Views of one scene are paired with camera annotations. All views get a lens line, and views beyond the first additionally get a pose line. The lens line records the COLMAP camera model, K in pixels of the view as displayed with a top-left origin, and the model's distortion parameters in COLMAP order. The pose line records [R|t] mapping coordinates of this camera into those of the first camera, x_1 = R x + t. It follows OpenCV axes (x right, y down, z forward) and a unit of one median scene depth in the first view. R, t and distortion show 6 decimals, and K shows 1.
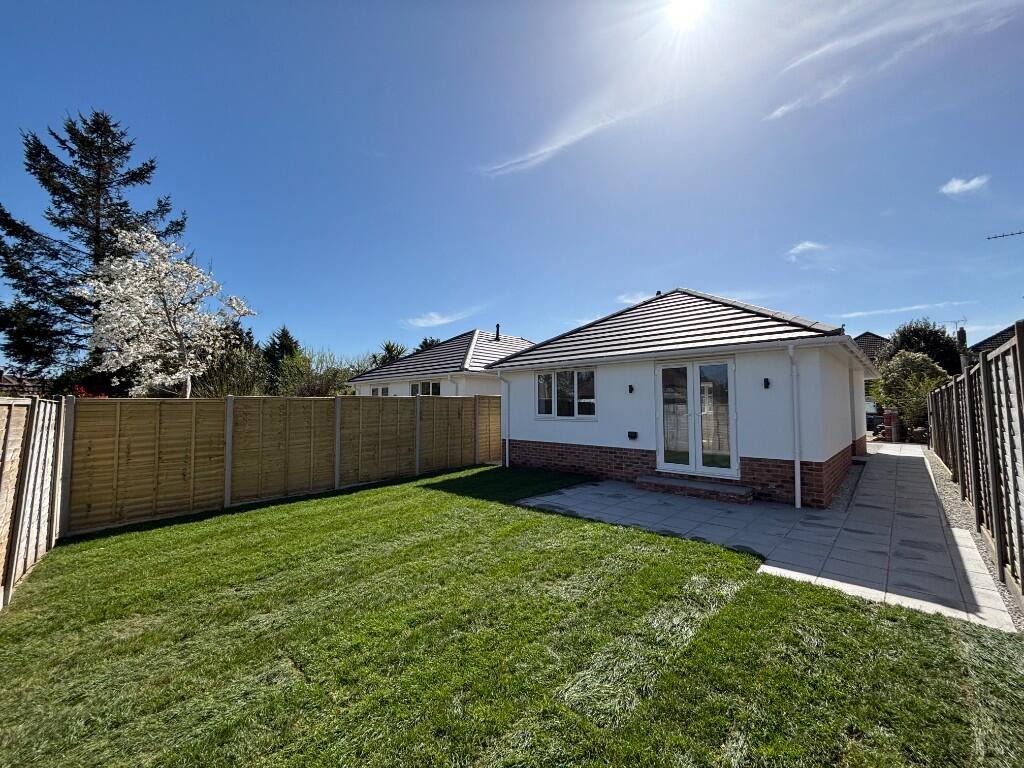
lens RADIAL K [[412.6, 0, 512.9], [0, 412.6, 383.6], [0, 0, 1]] dist [0.001116, -0.000289]
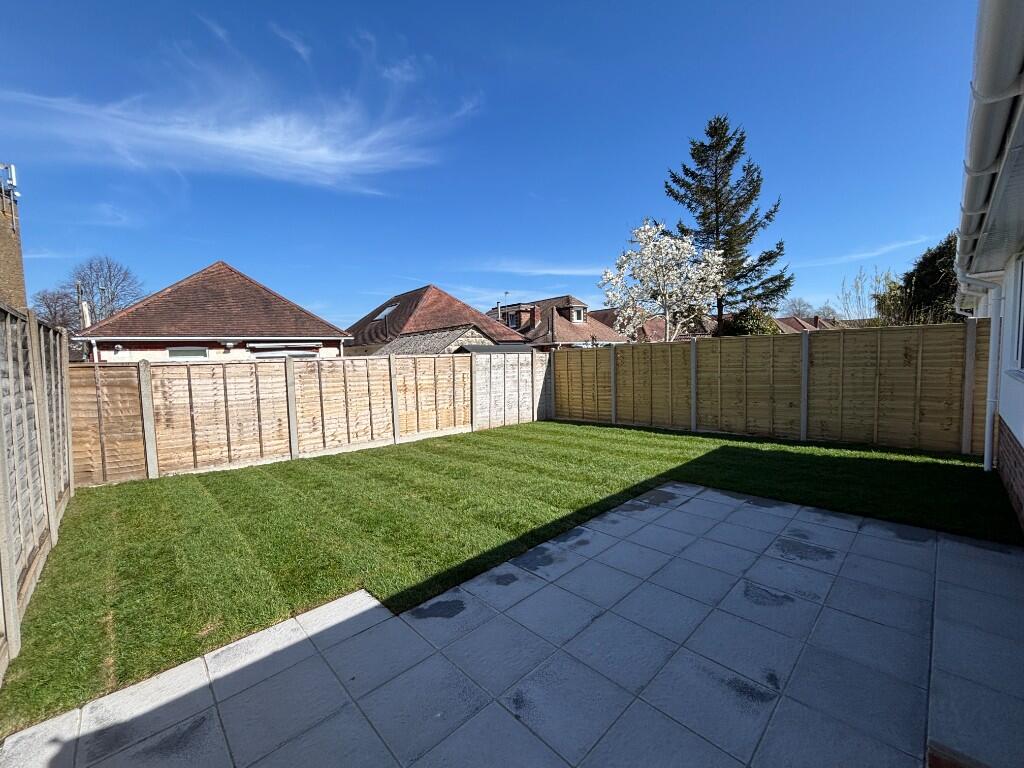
lens RADIAL K [[412.6, 0, 512.9], [0, 412.6, 383.6], [0, 0, 1]] dist [0.001116, -0.000289]
pose [[-0.037415, 0.073572, -0.996588, 0.856730], [0.086703, 0.993764, 0.070108, 0.043119], [0.995531, -0.083784, -0.043561, 0.885876]]
